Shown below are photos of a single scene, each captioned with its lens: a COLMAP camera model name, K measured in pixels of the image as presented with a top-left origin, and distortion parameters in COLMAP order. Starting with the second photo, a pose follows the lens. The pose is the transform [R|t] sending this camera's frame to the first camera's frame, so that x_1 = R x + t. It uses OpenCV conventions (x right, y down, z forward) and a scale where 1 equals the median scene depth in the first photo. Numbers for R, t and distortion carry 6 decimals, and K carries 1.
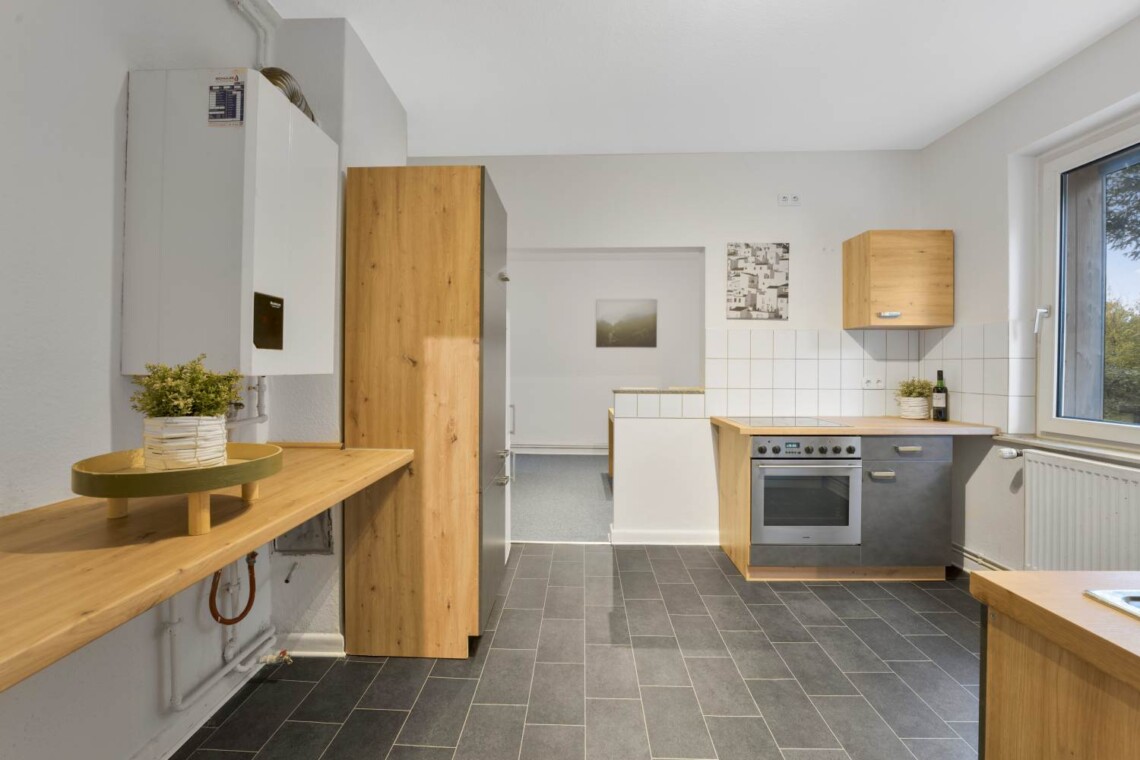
lens RADIAL K [[477.0, 0, 568.6], [0, 477.0, 373.5], [0, 0, 1]] dist [-0.002138, 0.000308]
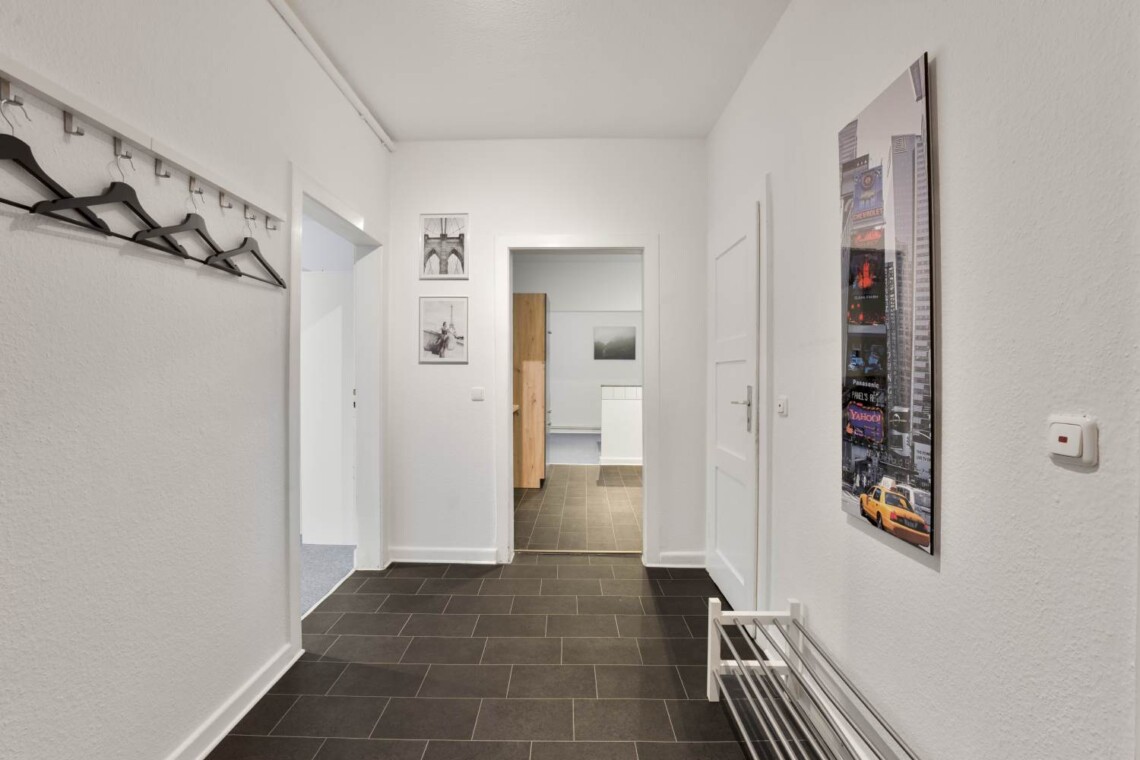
lens RADIAL K [[477.0, 0, 568.6], [0, 477.0, 373.5], [0, 0, 1]] dist [-0.002138, 0.000308]
pose [[0.999990, -0.001435, -0.004169, -0.013922], [0.001375, 0.999898, -0.014202, 0.007965], [0.004189, 0.014196, 0.999890, -0.456733]]
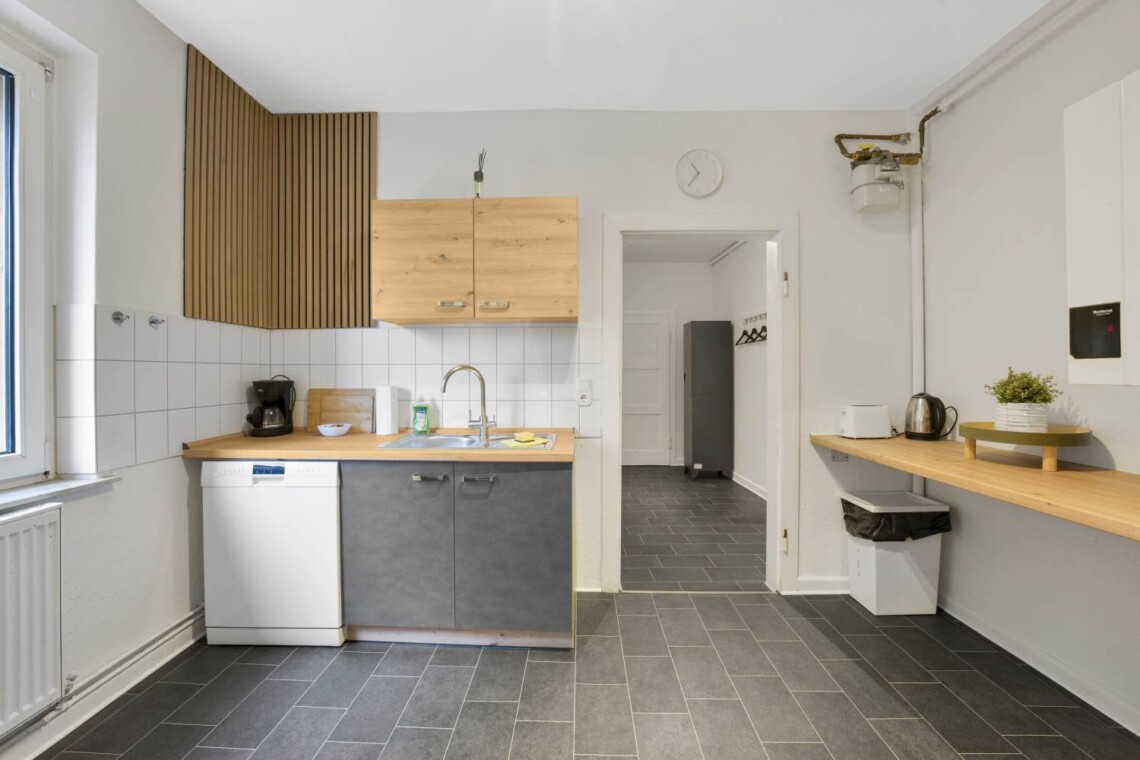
lens RADIAL K [[469.6, 0, 566.1], [0, 469.6, 368.3], [0, 0, 1]] dist [-0.001632, -0.000522]
pose [[-0.999950, -0.005073, 0.008670, 0.157722], [-0.005041, 0.999980, 0.003720, -0.014853], [-0.008689, 0.003676, -0.999955, 0.851289]]
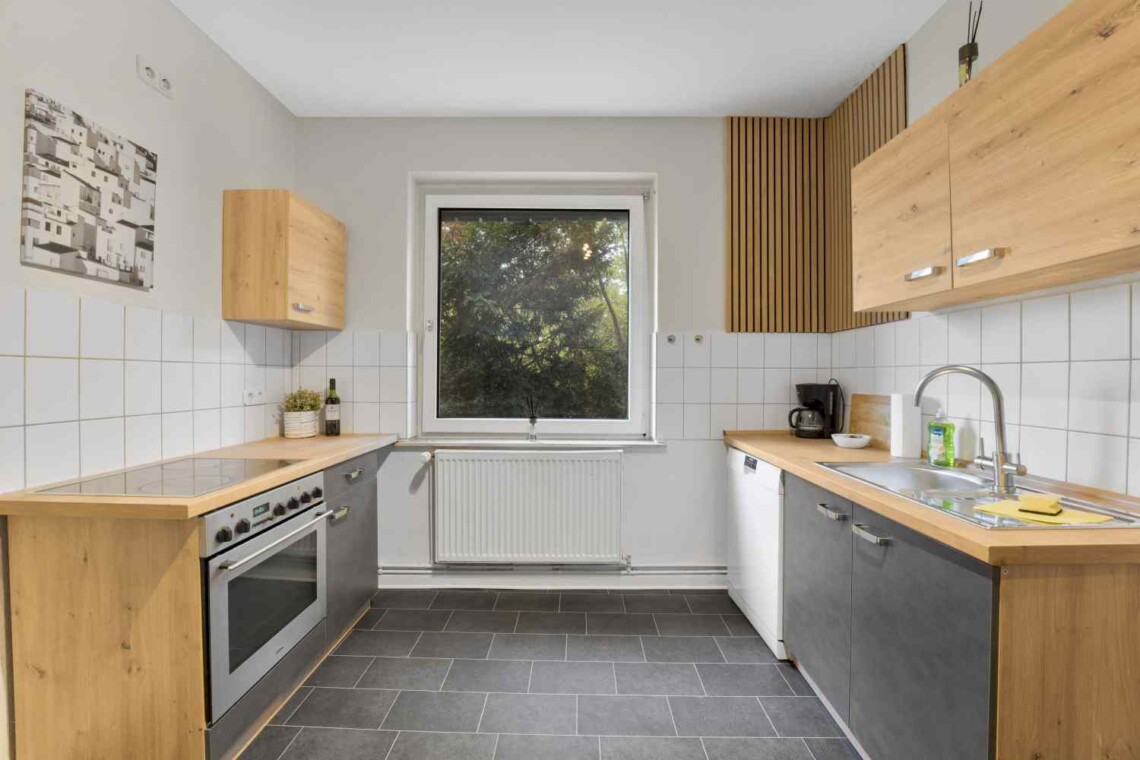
lens RADIAL K [[477.0, 0, 568.6], [0, 477.0, 373.5], [0, 0, 1]] dist [-0.002138, 0.000308]
pose [[-0.004912, -0.002124, 0.999986, -0.105328], [0.010183, 0.999946, 0.002173, -0.012964], [-0.999936, 0.010194, -0.004890, 0.547392]]
